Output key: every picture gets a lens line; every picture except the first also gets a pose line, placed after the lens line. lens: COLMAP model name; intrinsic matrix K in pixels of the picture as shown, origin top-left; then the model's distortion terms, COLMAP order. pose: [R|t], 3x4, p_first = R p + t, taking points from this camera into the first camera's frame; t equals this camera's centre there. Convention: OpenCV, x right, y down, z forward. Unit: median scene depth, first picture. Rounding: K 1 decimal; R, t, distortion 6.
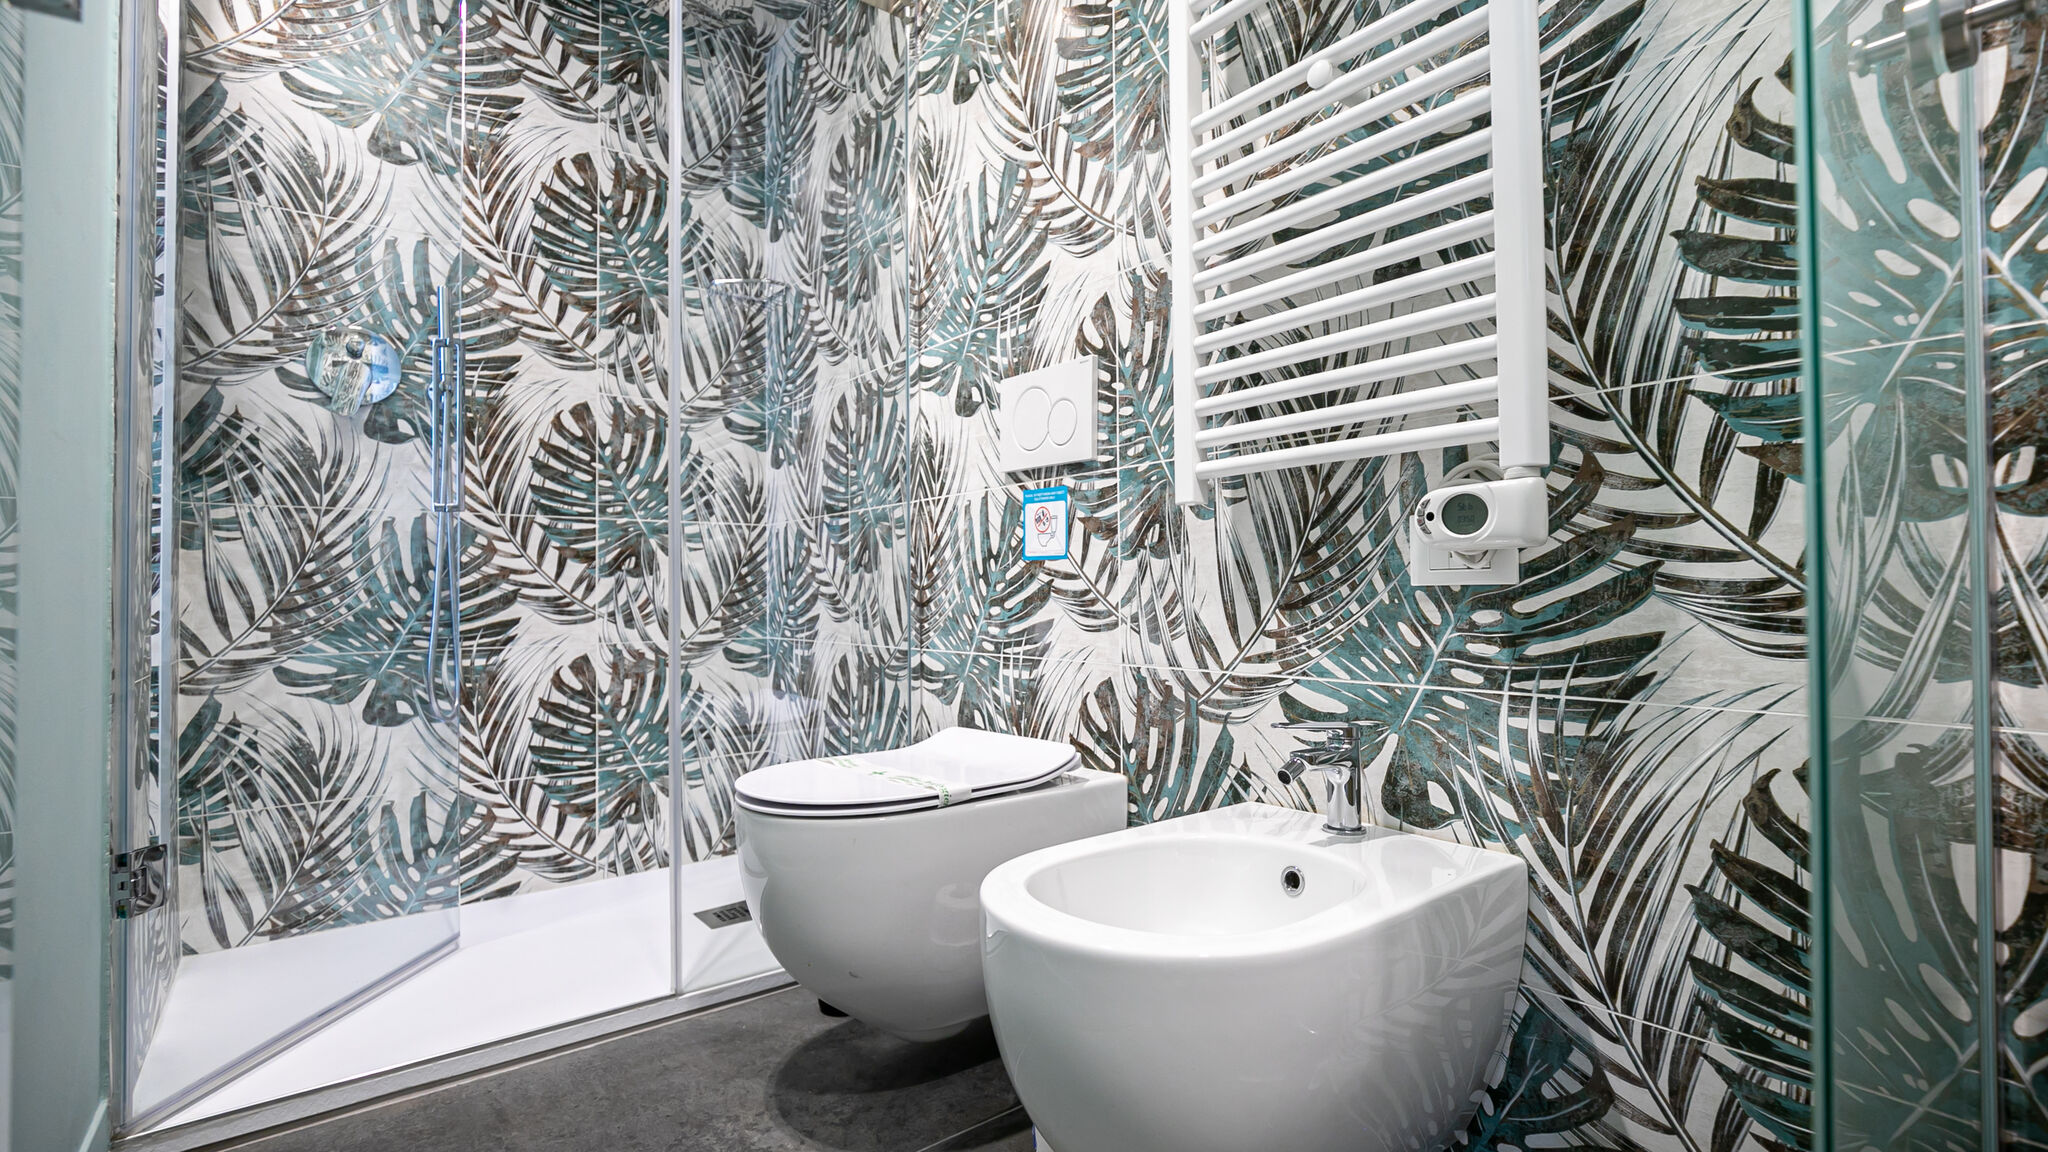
lens RADIAL K [[948.1, 0, 1062.7], [0, 948.1, 584.7], [0, 0, 1]] dist [-0.016943, 0.005189]
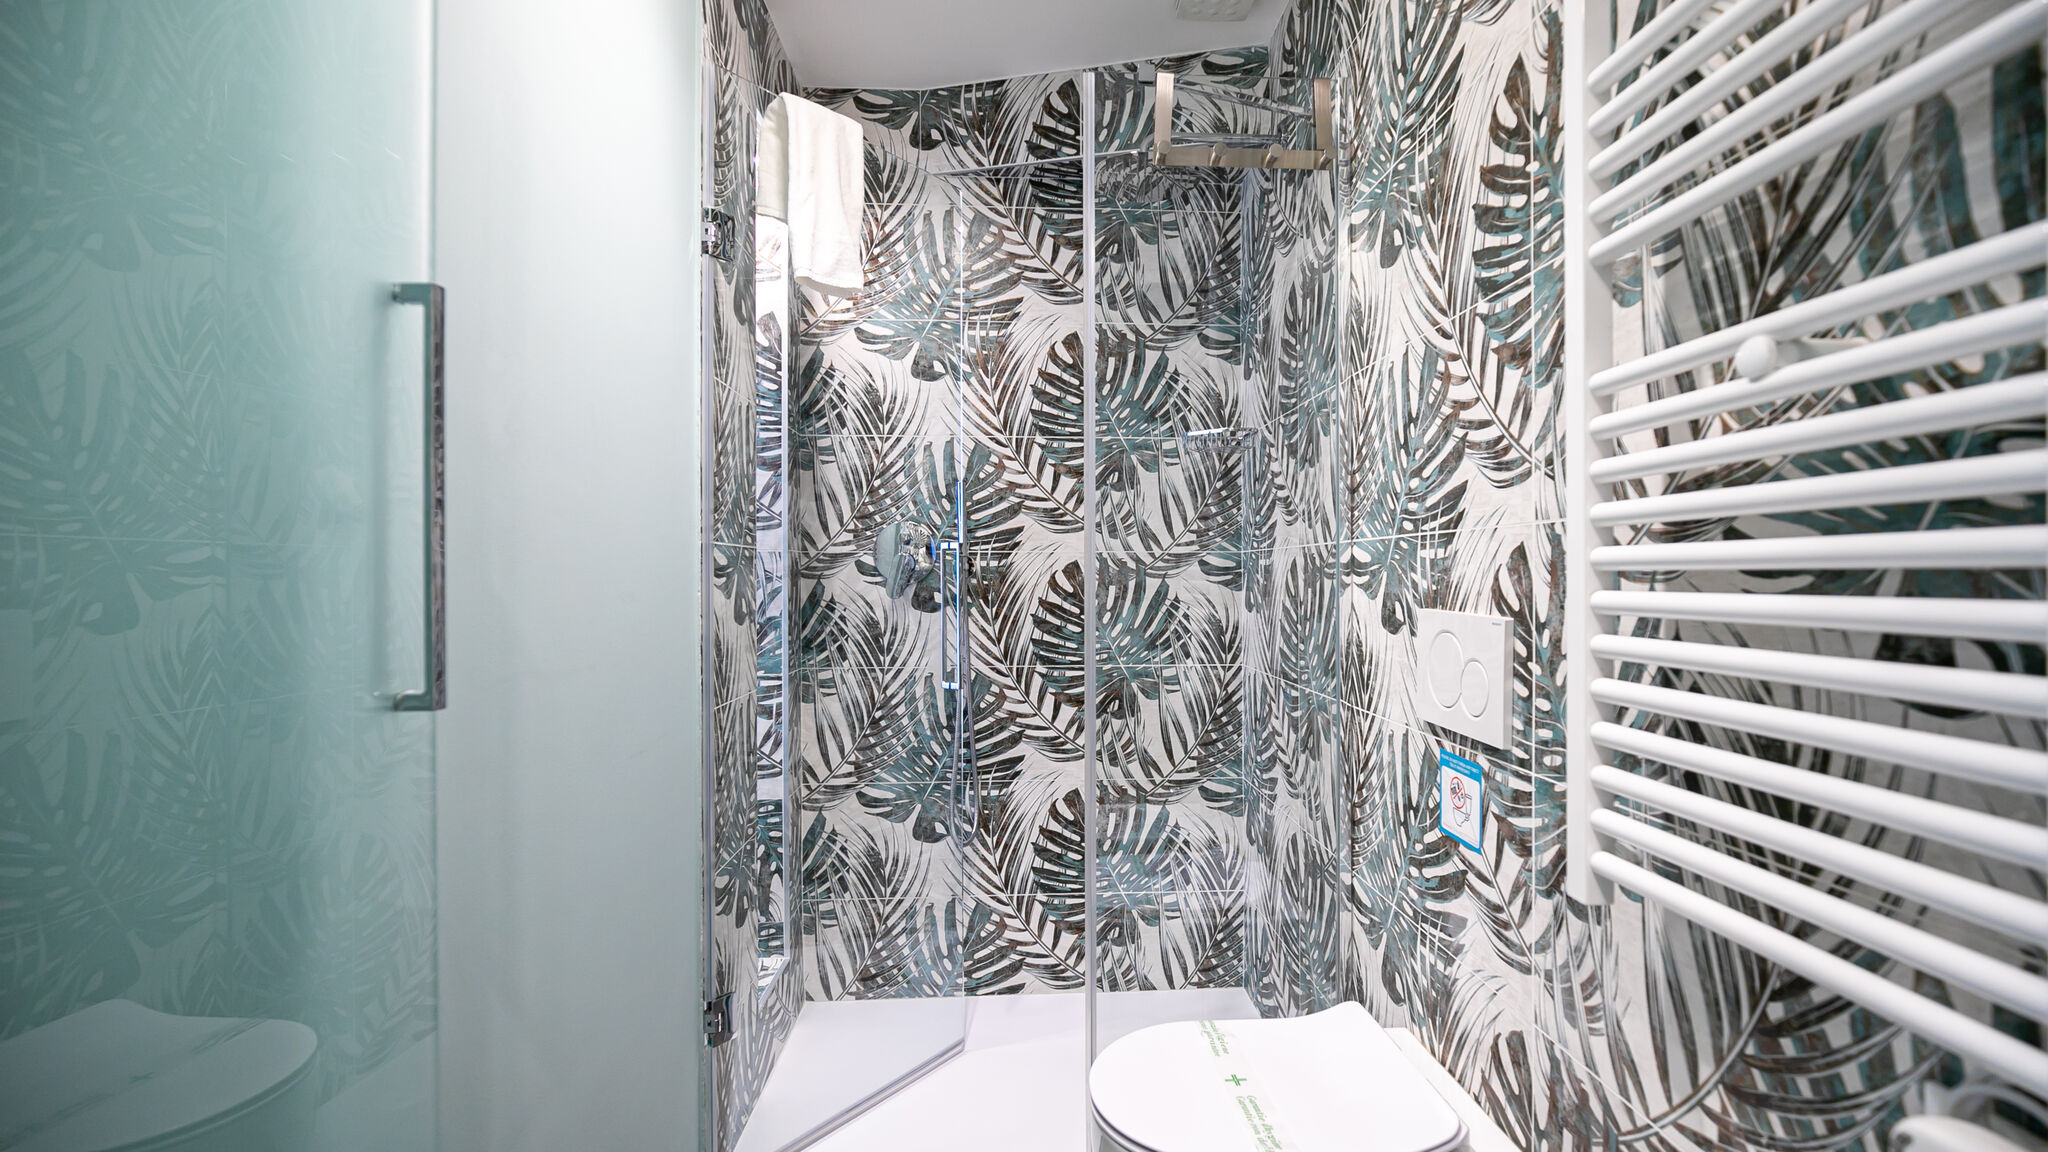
lens RADIAL K [[948.1, 0, 1053.5], [0, 948.1, 583.6], [0, 0, 1]] dist [-0.016943, 0.005189]
pose [[0.809212, 0.007251, -0.587471, 0.133947], [0.005126, 0.999799, 0.019402, -0.204361], [0.587494, -0.018712, 0.809012, 0.097759]]
